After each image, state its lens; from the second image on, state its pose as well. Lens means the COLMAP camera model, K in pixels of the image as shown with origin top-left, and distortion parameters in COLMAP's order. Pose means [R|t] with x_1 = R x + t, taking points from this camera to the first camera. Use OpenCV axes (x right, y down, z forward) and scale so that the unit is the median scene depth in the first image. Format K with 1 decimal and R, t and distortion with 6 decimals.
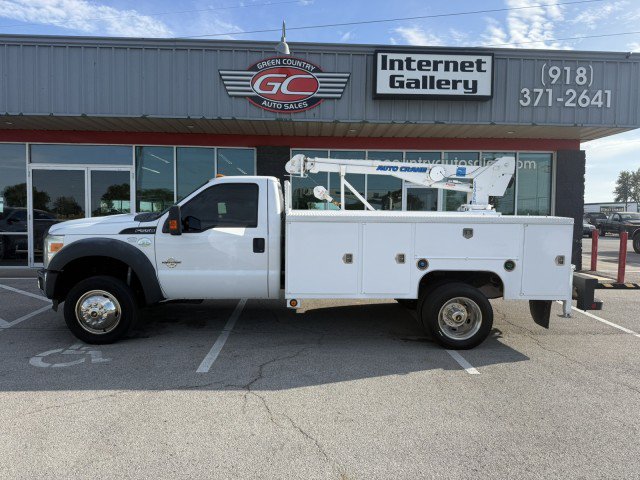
lens RADIAL K [[444.5, 0, 321.9], [0, 444.5, 241.5], [0, 0, 1]] dist [0.027905, -0.039354]
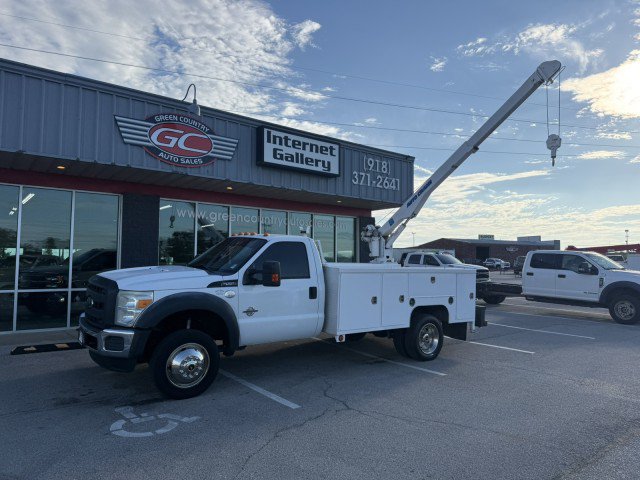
lens RADIAL K [[442.3, 0, 320.0], [0, 442.3, 240.0], [0, 0, 1]] dist [0.140374, -0.235093]
pose [[0.810217, 0.026995, 0.585508, -0.430881], [0.035632, 0.994823, -0.095174, -0.011425], [-0.585046, 0.097974, 0.805061, -0.004029]]
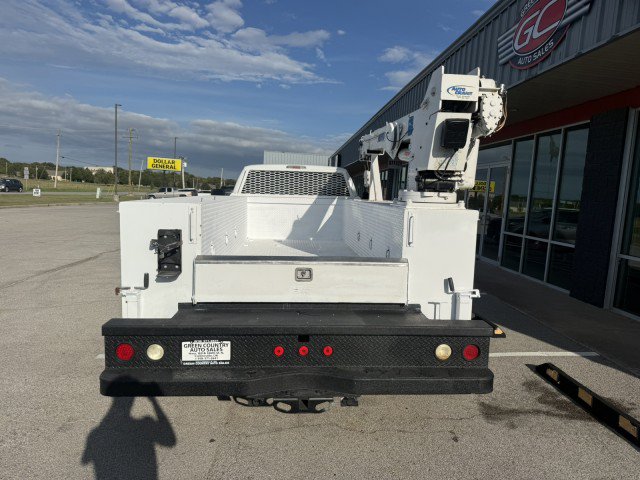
lens RADIAL K [[482.8, 0, 330.0], [0, 482.8, 255.6], [0, 0, 1]] dist [0.110919, -0.100456]
pose [[0.044227, 0.118800, -0.991933, 0.715428], [-0.124394, 0.985832, 0.112523, -0.046652], [0.991247, 0.118413, 0.058378, 0.684638]]
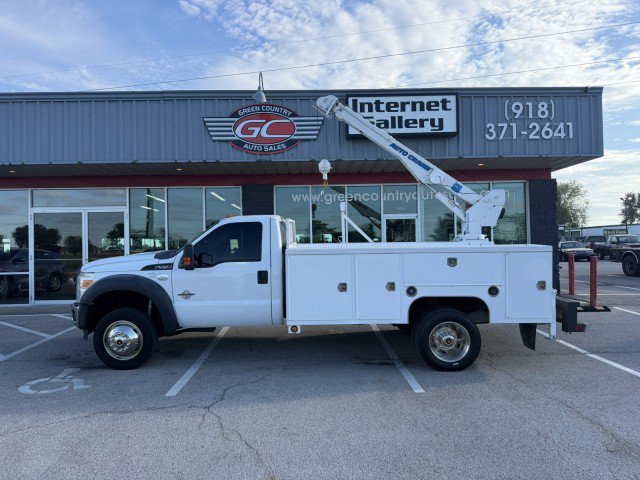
lens RADIAL K [[442.3, 0, 315.4], [0, 442.3, 242.4], [0, 0, 1]] dist [0.087182, -0.143623]
pose [[0.999256, -0.028928, -0.025510, 0.061300], [0.027157, 0.997368, -0.067223, -0.000602], [0.027387, 0.066480, 0.997412, -0.057011]]
